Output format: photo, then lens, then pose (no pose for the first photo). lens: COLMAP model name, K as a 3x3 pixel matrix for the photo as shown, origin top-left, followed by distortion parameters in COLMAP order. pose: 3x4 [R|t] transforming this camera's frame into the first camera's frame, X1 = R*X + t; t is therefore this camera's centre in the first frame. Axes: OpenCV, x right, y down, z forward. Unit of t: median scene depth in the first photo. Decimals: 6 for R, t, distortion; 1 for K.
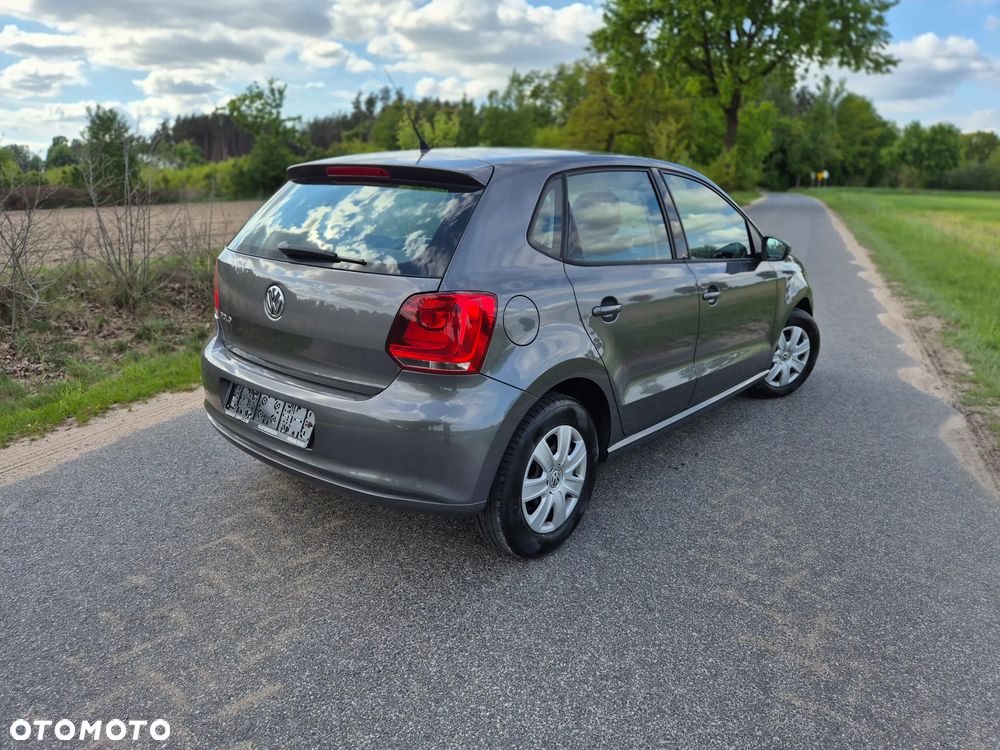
lens RADIAL K [[680.7, 0, 507.2], [0, 680.7, 373.7], [0, 0, 1]] dist [0.065414, -0.056736]
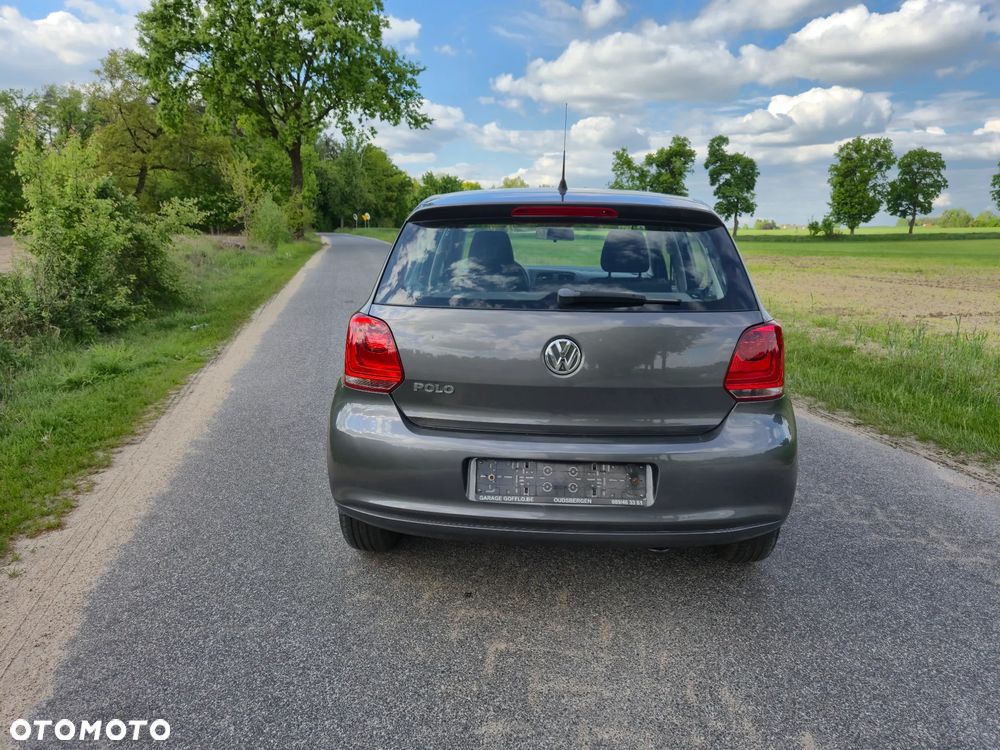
lens RADIAL K [[680.7, 0, 510.4], [0, 680.7, 388.0], [0, 0, 1]] dist [0.065414, -0.056736]
pose [[0.801919, -0.145637, 0.579409, -0.160186], [0.165865, 0.985979, 0.018267, -0.016141], [-0.573946, 0.081455, 0.814832, 0.055595]]
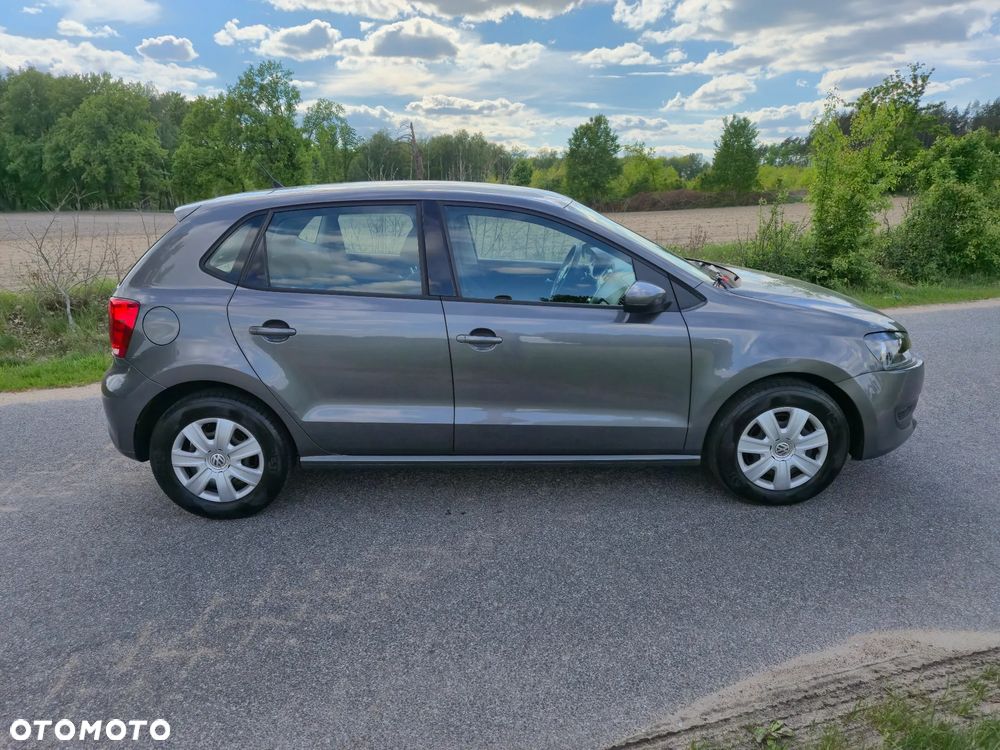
lens RADIAL K [[680.7, 0, 501.9], [0, 680.7, 372.5], [0, 0, 1]] dist [0.065414, -0.056736]
pose [[0.649287, 0.179828, -0.738978, 0.232380], [-0.178927, 0.980490, 0.081389, -0.034566], [0.739196, 0.079379, 0.668796, 0.098557]]
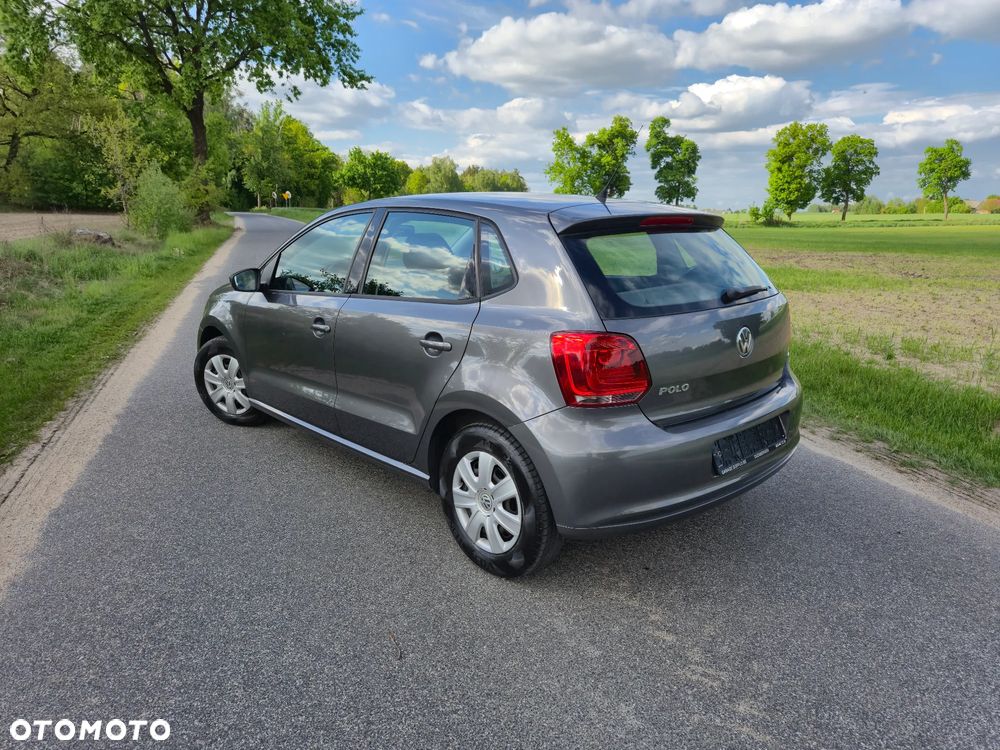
lens RADIAL K [[680.7, 0, 506.2], [0, 680.7, 381.7], [0, 0, 1]] dist [0.065414, -0.056736]
pose [[0.738764, -0.165453, 0.653340, 0.043915], [0.174511, 0.983298, 0.051684, -0.148930], [-0.650980, 0.075833, 0.755298, 0.505917]]
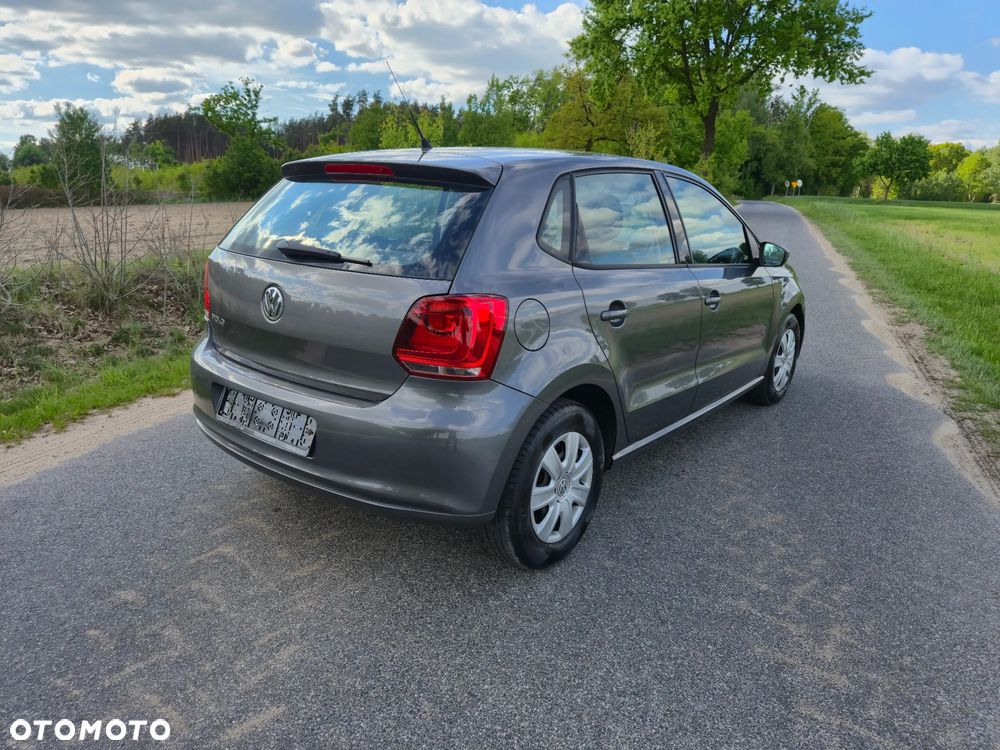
lens RADIAL K [[680.7, 0, 507.8], [0, 680.7, 377.8], [0, 0, 1]] dist [0.065414, -0.056736]
pose [[0.999431, 0.002080, 0.033678, -0.007458], [-0.002039, 0.999997, -0.001238, -0.000167], [-0.033680, 0.001169, 0.999432, 0.005280]]
